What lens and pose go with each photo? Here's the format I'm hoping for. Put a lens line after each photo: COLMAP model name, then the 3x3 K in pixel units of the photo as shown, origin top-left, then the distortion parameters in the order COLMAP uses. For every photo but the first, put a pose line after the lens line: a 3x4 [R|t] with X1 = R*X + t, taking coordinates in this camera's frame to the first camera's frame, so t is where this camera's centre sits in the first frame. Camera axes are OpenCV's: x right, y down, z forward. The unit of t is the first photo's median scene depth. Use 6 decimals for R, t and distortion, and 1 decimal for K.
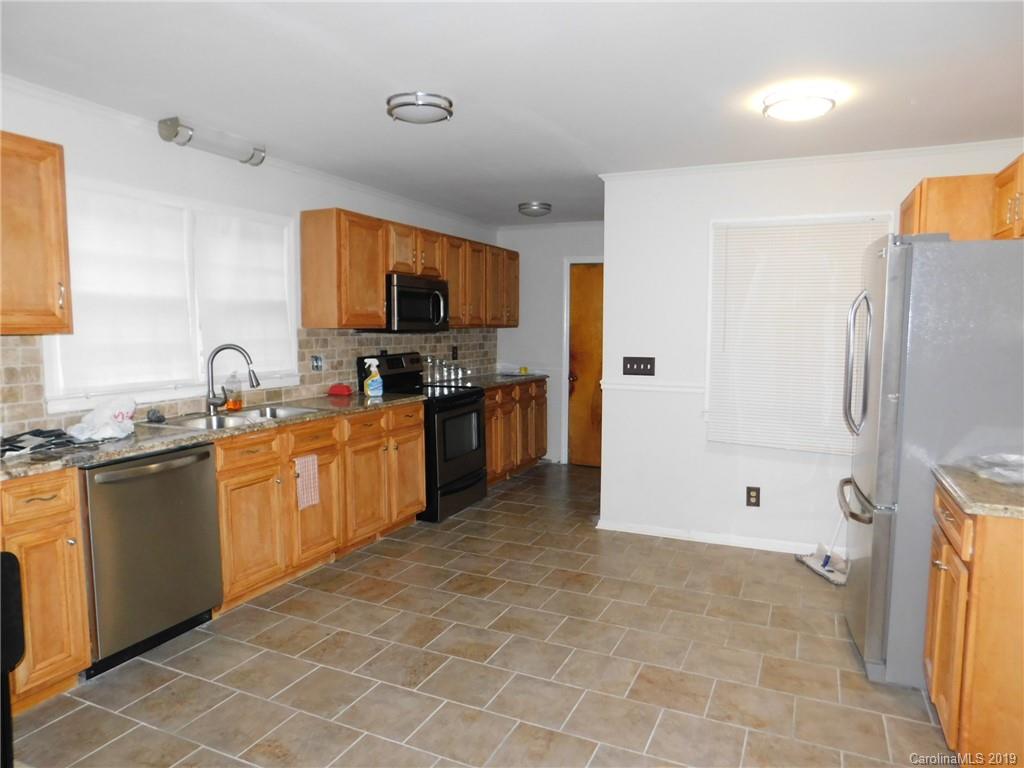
lens RADIAL K [[678.9, 0, 510.5], [0, 678.9, 381.0], [0, 0, 1]] dist [-0.071055, 0.059778]
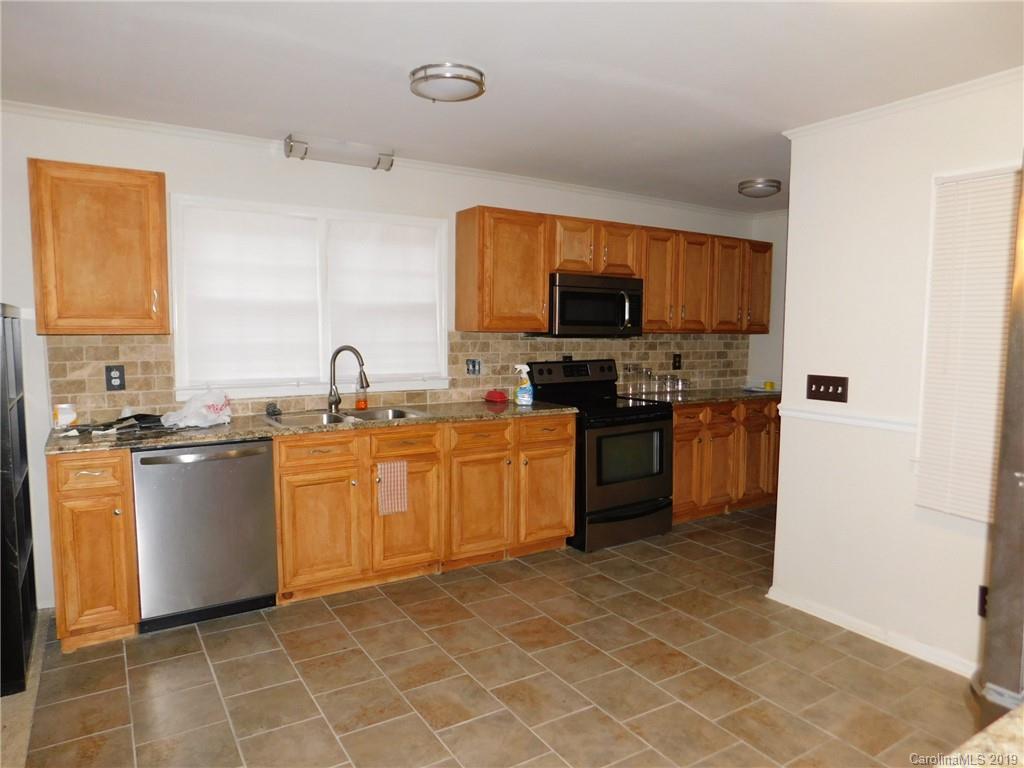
lens RADIAL K [[674.9, 0, 512.0], [0, 674.9, 384.0], [0, 0, 1]] dist [-0.070185, 0.054248]
pose [[0.839565, 0.050894, -0.540871, 0.302342], [-0.051562, 0.998573, 0.013925, -0.019642], [0.540807, 0.016198, 0.840990, 0.223688]]
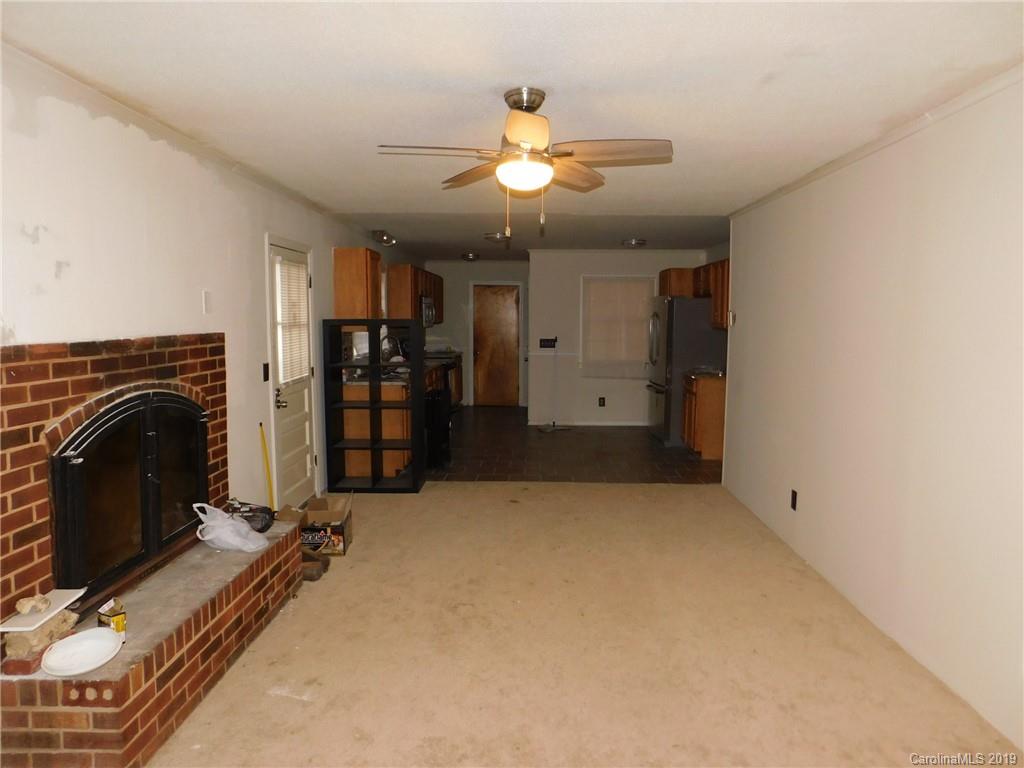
lens RADIAL K [[678.9, 0, 510.5], [0, 678.9, 381.0], [0, 0, 1]] dist [-0.071055, 0.059778]
pose [[0.924976, -0.041376, 0.377766, -0.724650], [0.034058, 0.999081, 0.026034, 0.036410], [-0.378496, -0.011215, 0.925535, -0.901677]]
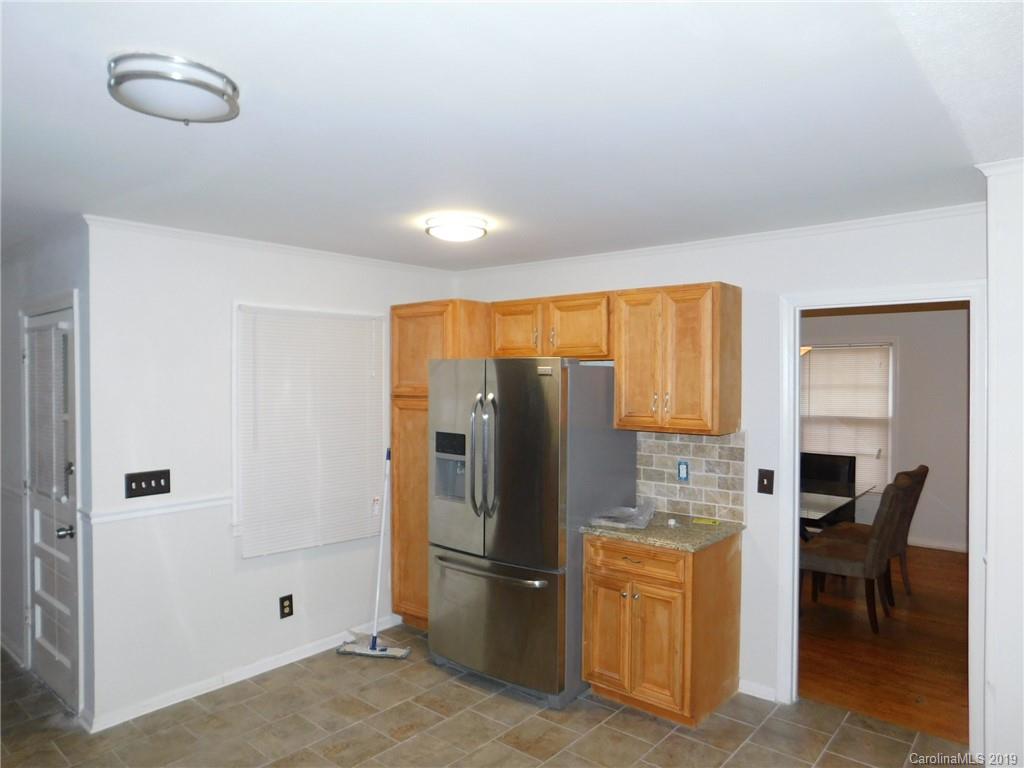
lens RADIAL K [[674.9, 0, 512.0], [0, 674.9, 384.0], [0, 0, 1]] dist [-0.070185, 0.054248]
pose [[0.267763, -0.015379, 0.963362, -0.415756], [0.081154, 0.996679, -0.006646, -0.096436], [-0.960061, 0.079960, 0.268122, 0.429126]]
